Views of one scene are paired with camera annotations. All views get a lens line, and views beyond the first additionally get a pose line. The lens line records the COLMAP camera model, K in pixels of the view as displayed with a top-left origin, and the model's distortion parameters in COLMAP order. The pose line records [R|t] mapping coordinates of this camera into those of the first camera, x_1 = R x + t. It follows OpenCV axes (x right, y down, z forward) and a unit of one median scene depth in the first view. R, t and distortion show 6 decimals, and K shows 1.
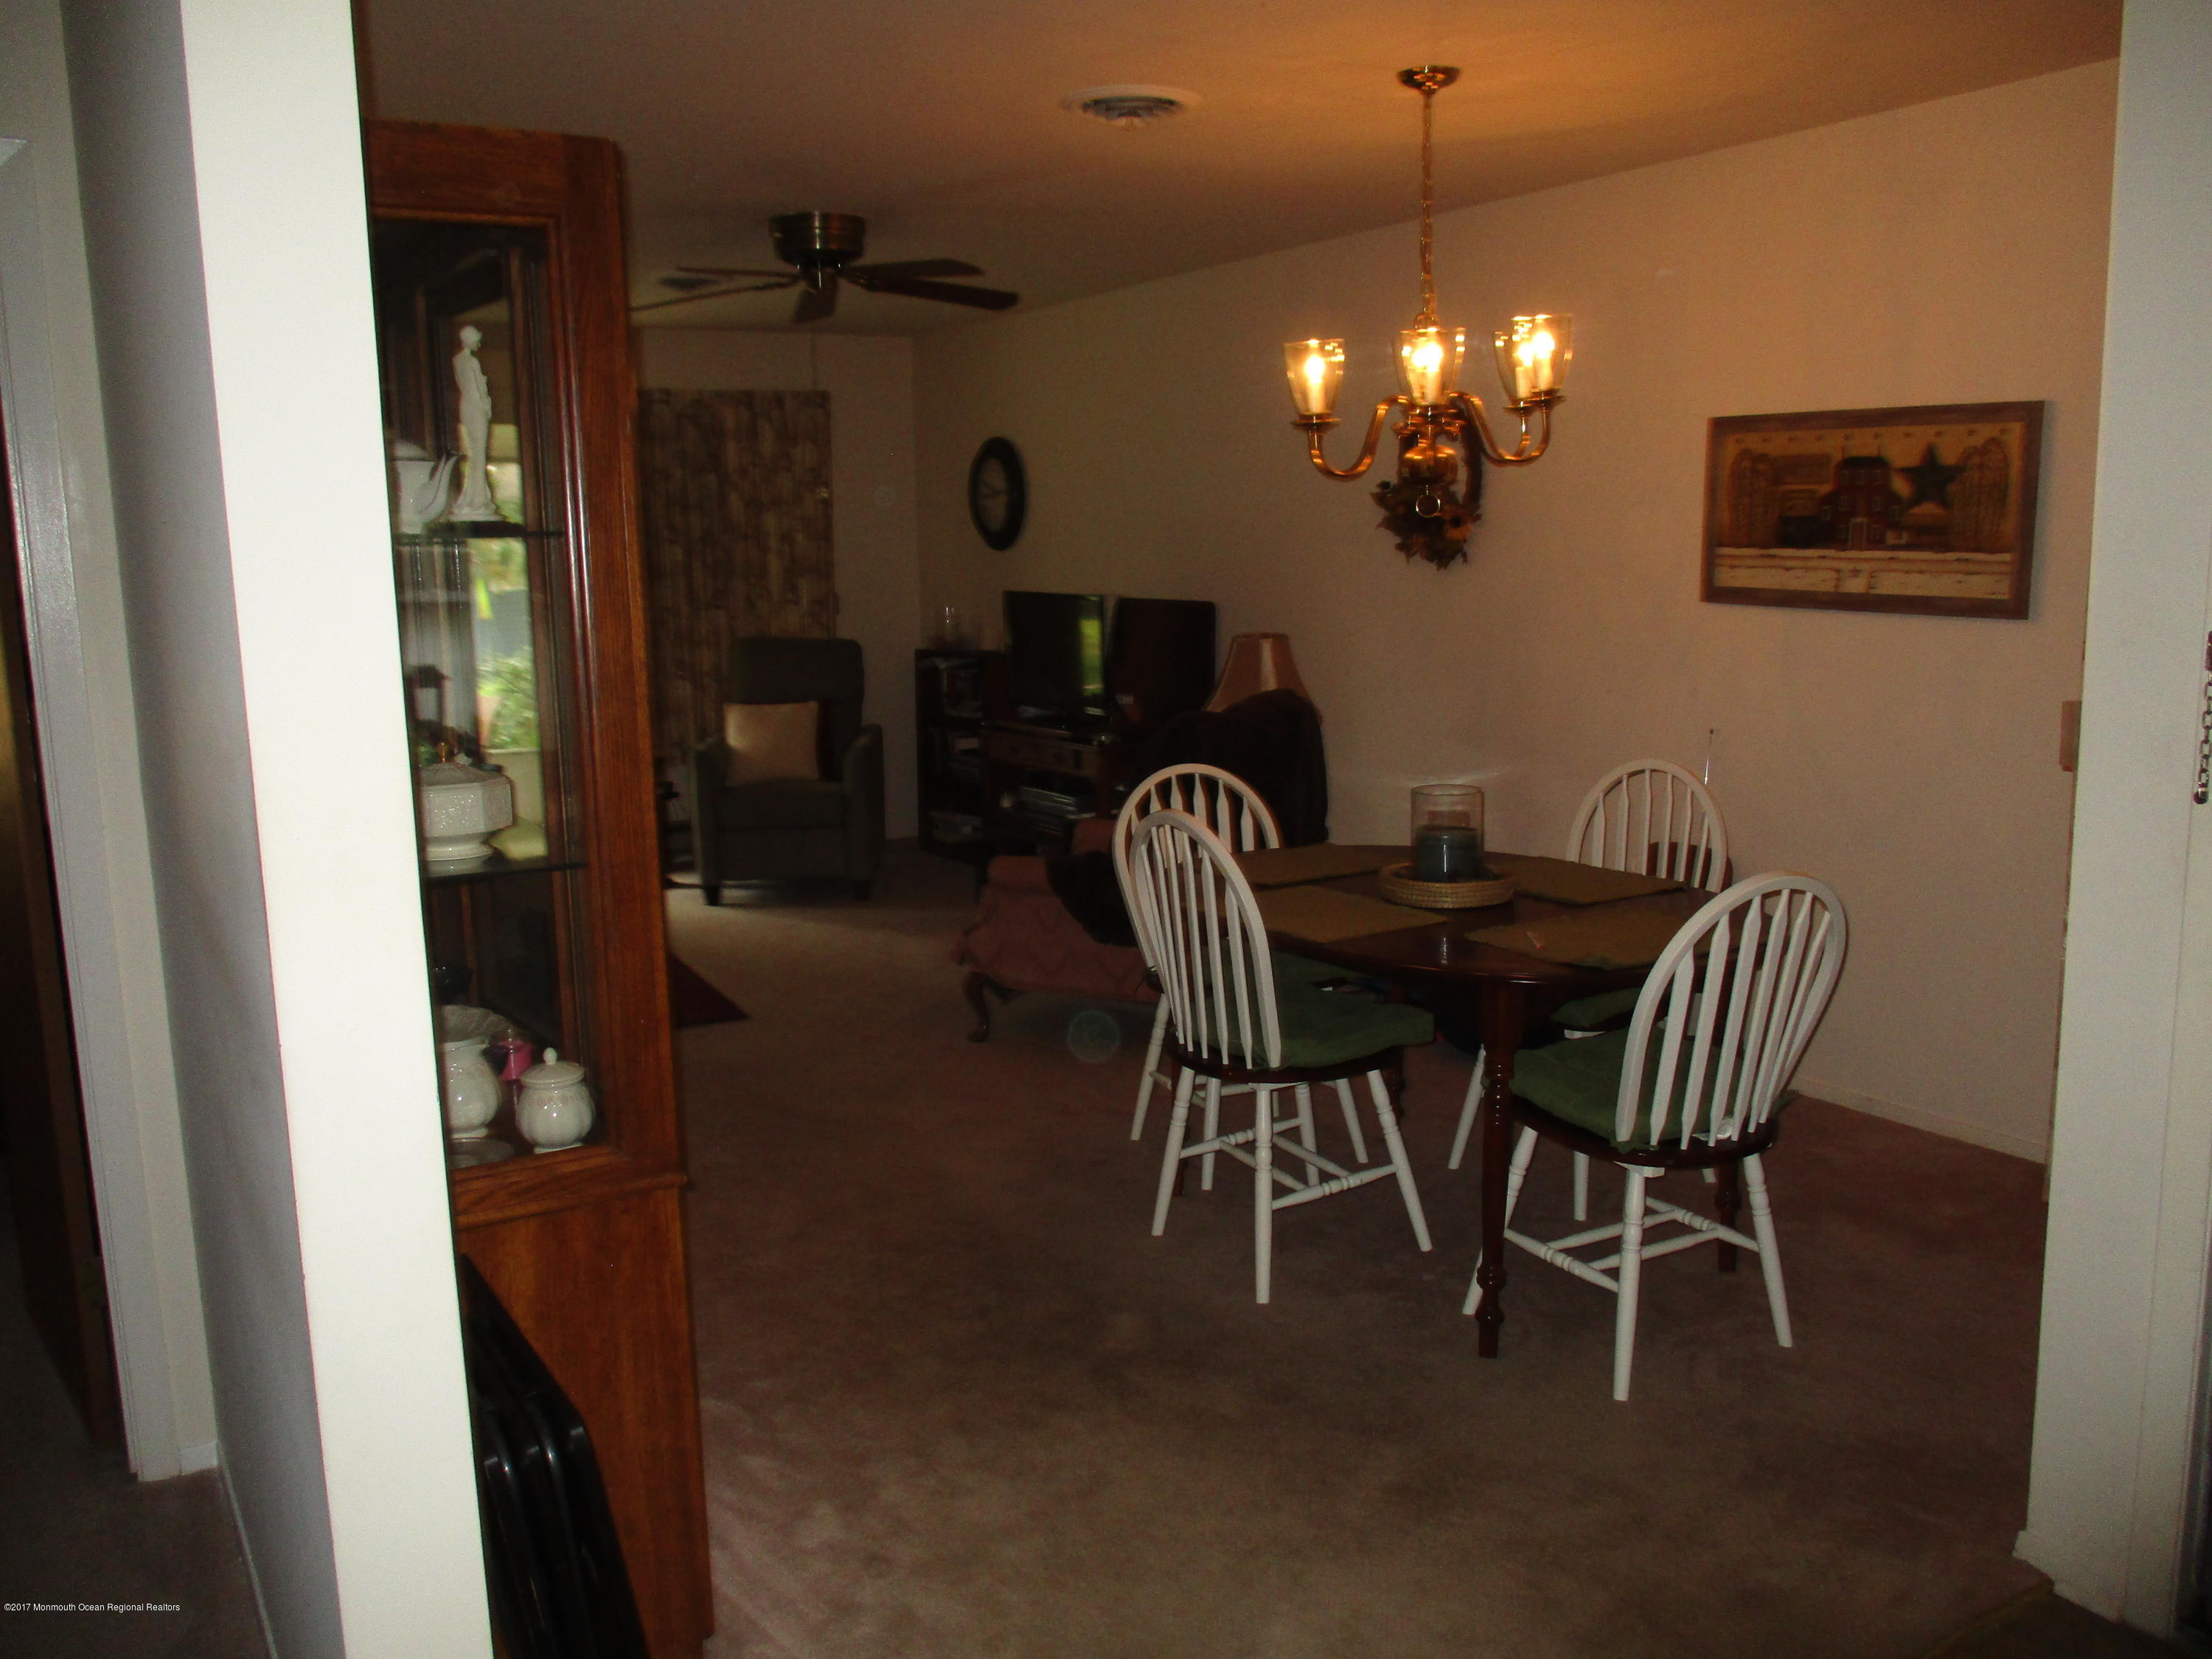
lens RADIAL K [[1838.4, 0, 1107.0], [0, 1838.4, 858.5], [0, 0, 1]] dist [-0.036862, 0.021702]
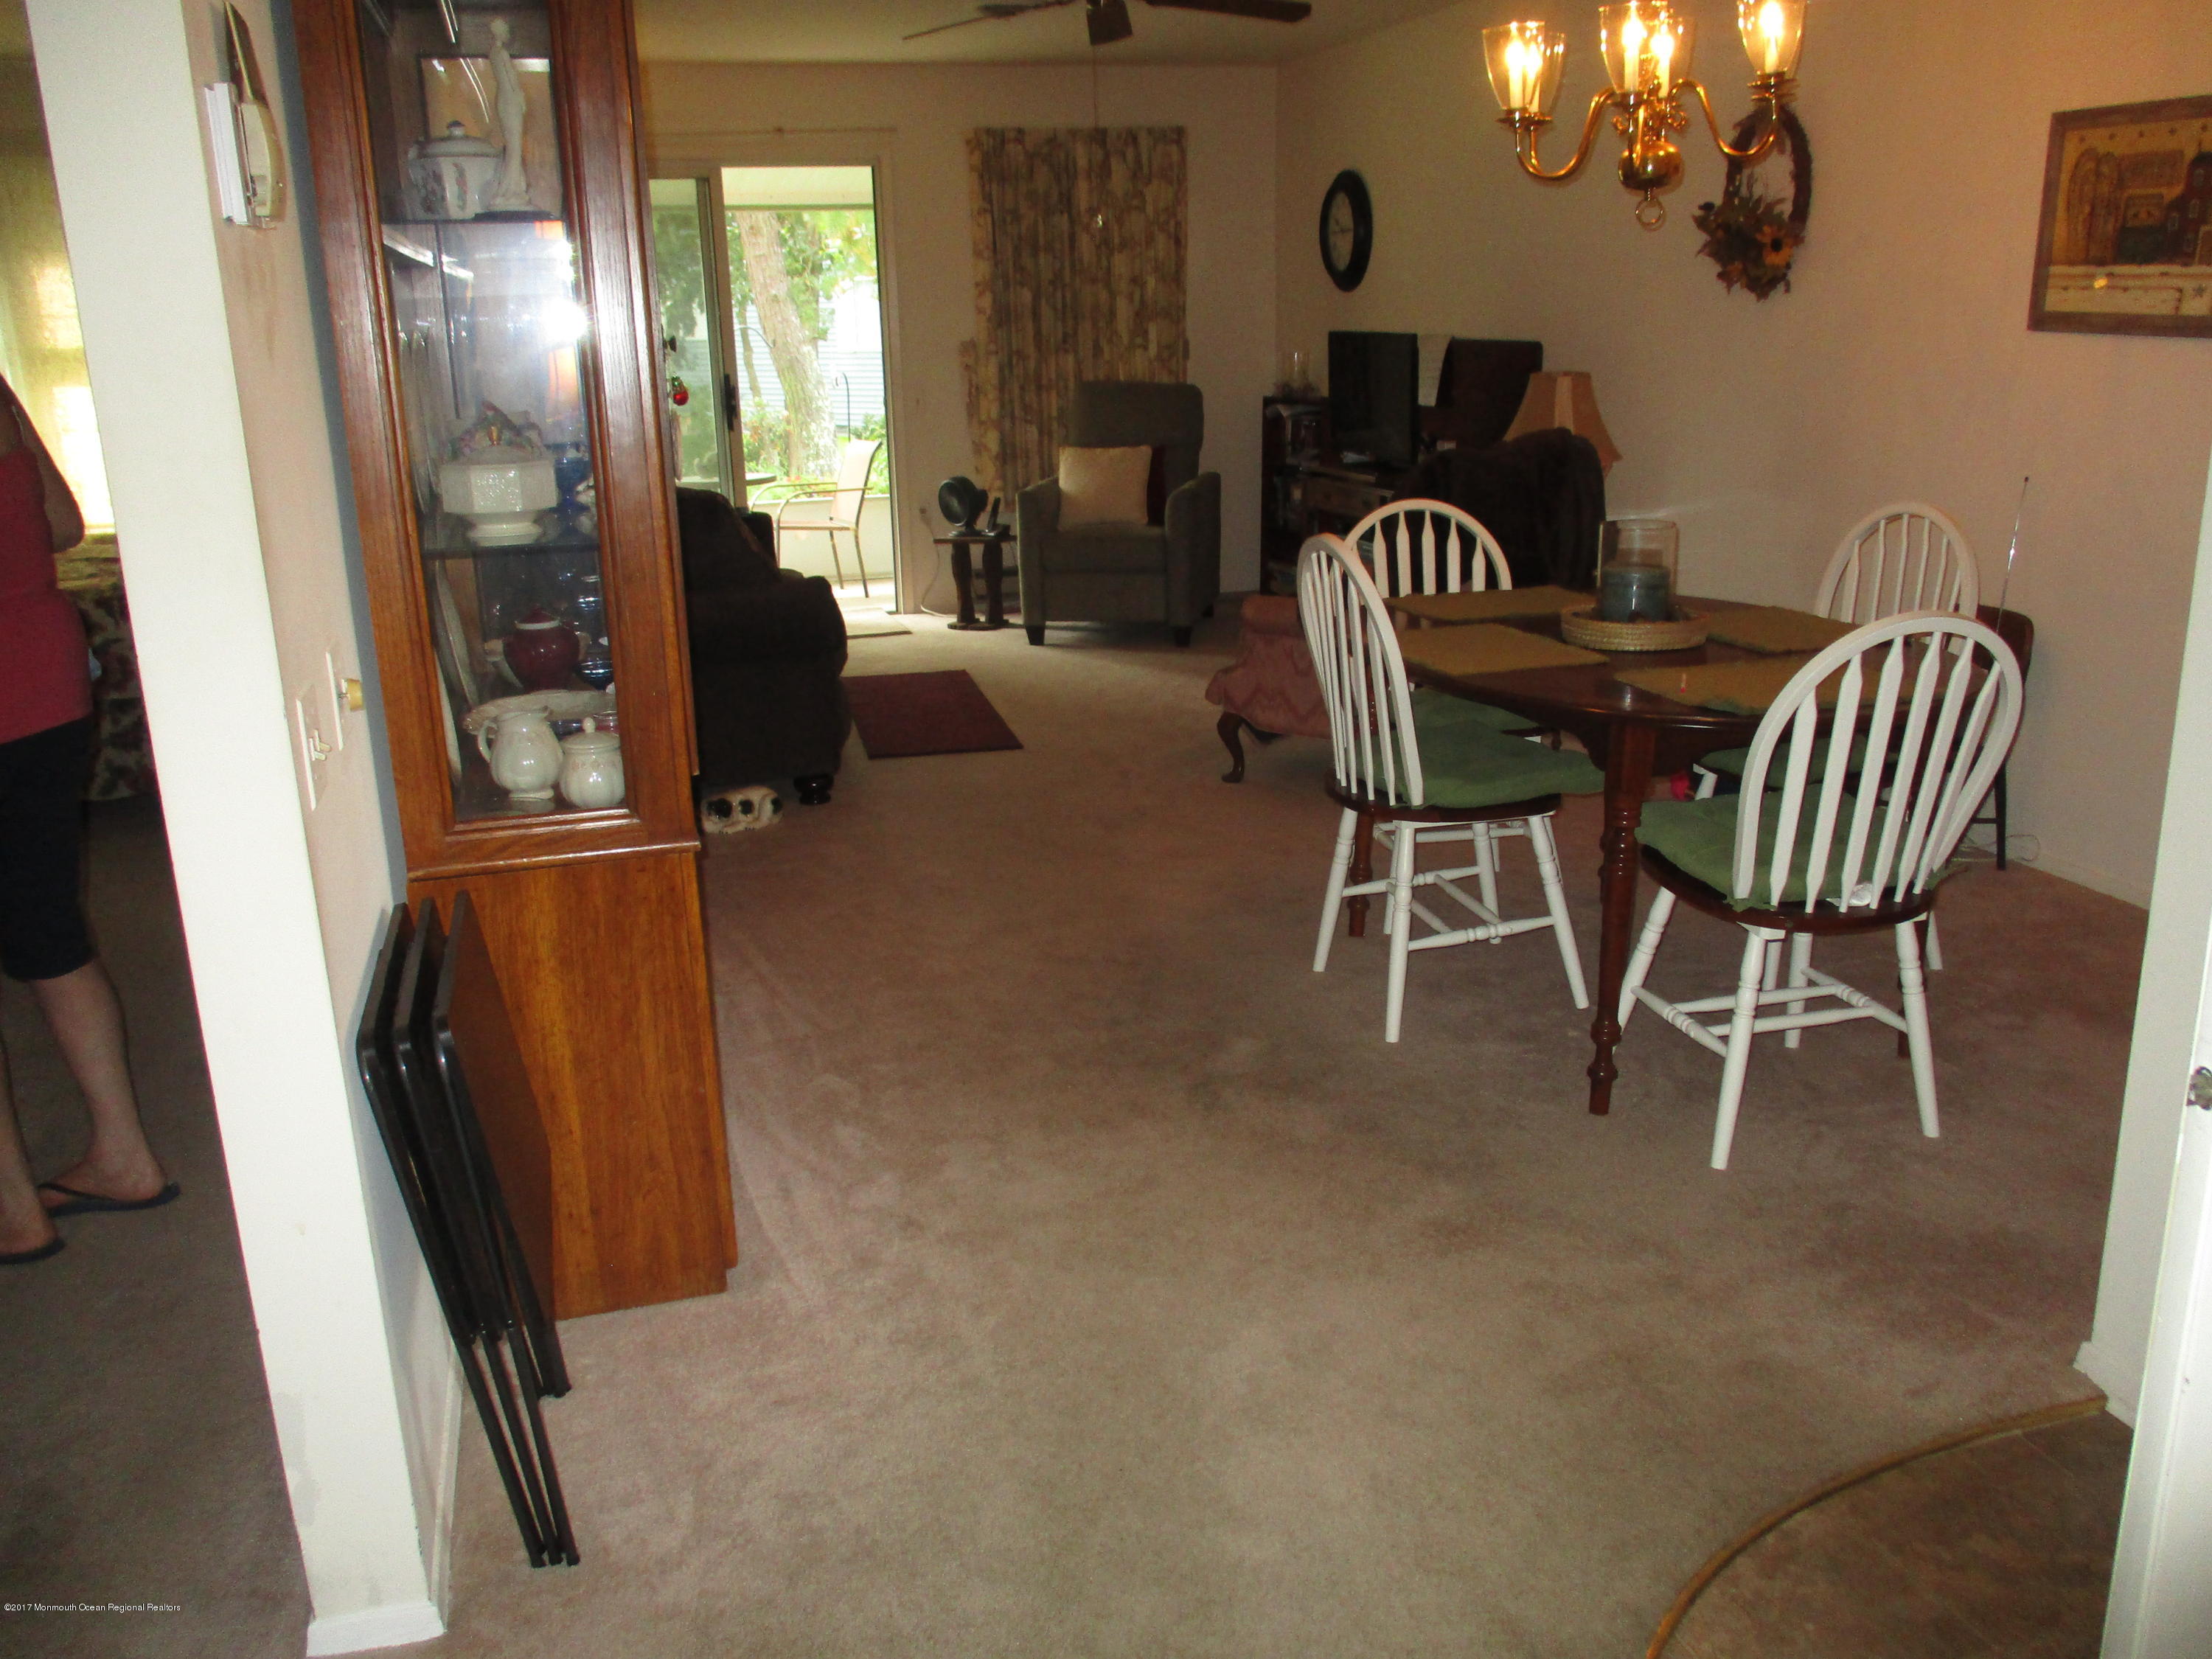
lens RADIAL K [[1838.4, 0, 1104.4], [0, 1838.4, 854.8], [0, 0, 1]] dist [-0.036862, 0.021702]
pose [[0.966548, 0.068760, -0.247099, 0.159967], [-0.038761, 0.991489, 0.124283, 0.023386], [0.253542, -0.110547, 0.960987, 0.019243]]
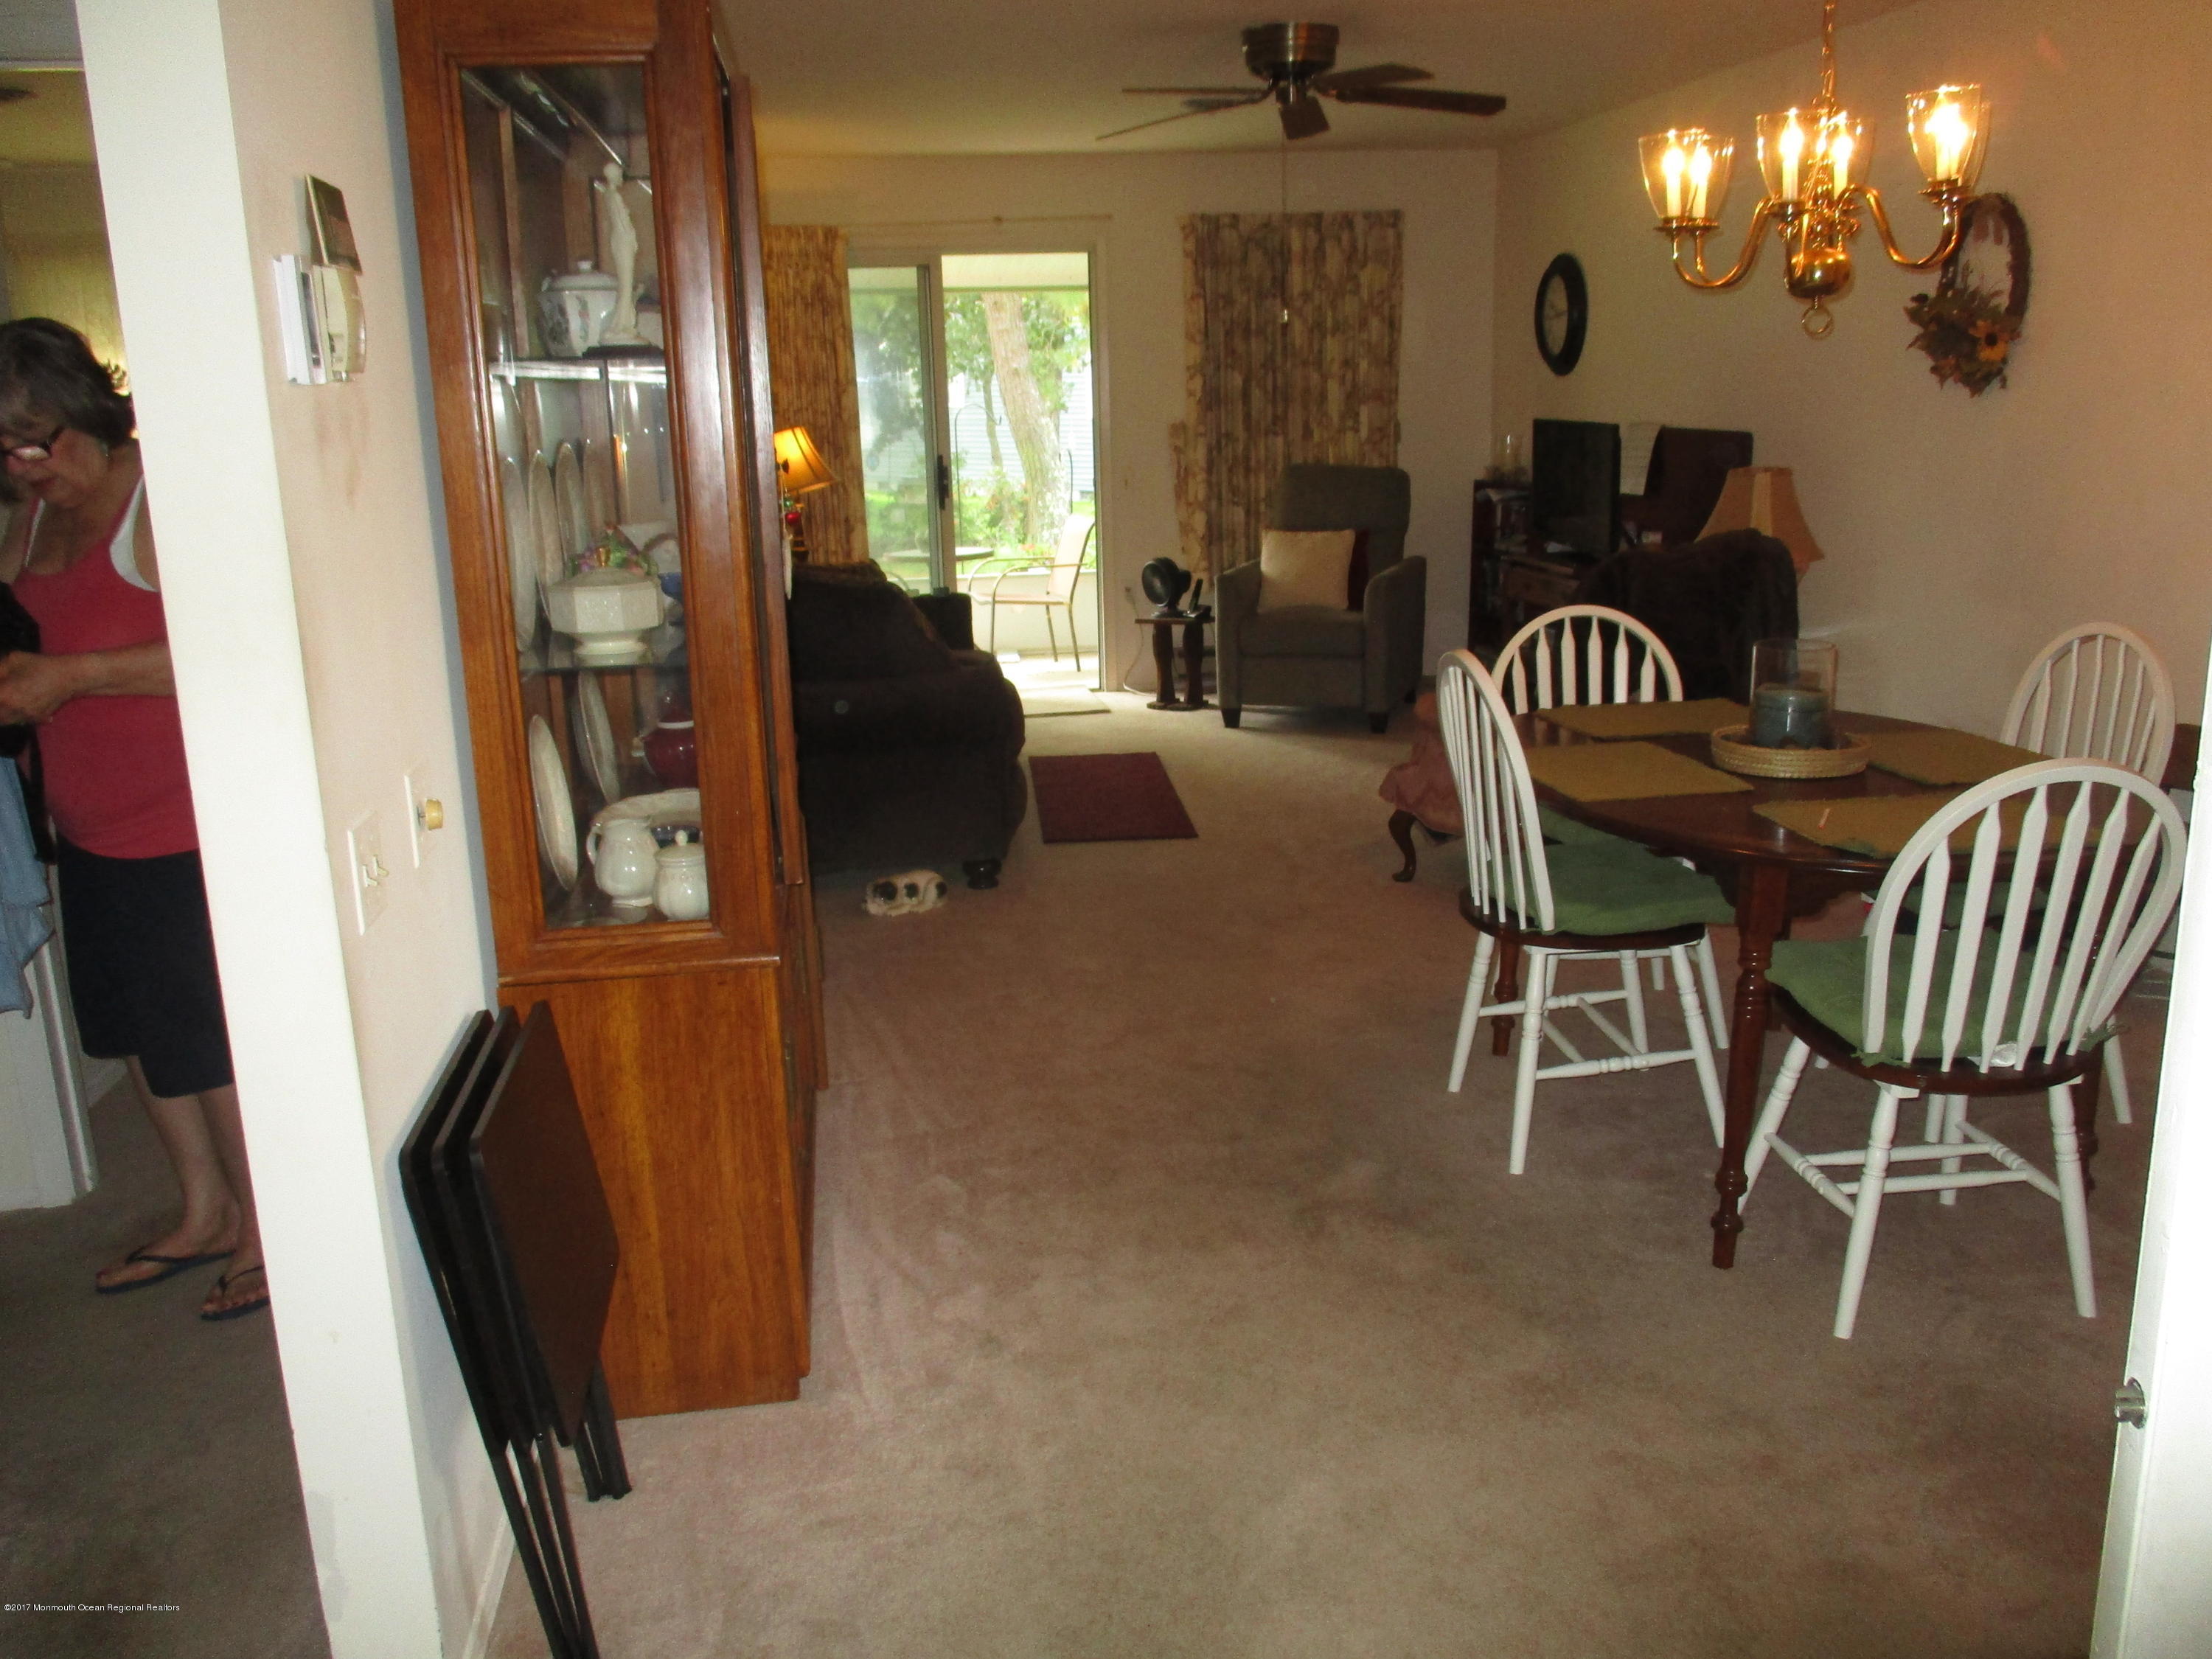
lens RADIAL K [[1838.4, 0, 1105.3], [0, 1838.4, 852.8], [0, 0, 1]] dist [-0.036862, 0.021702]
pose [[0.922168, 0.092496, -0.375568, 0.213282], [-0.059615, 0.993372, 0.098273, -0.004165], [0.382169, -0.068235, 0.921570, 0.046625]]
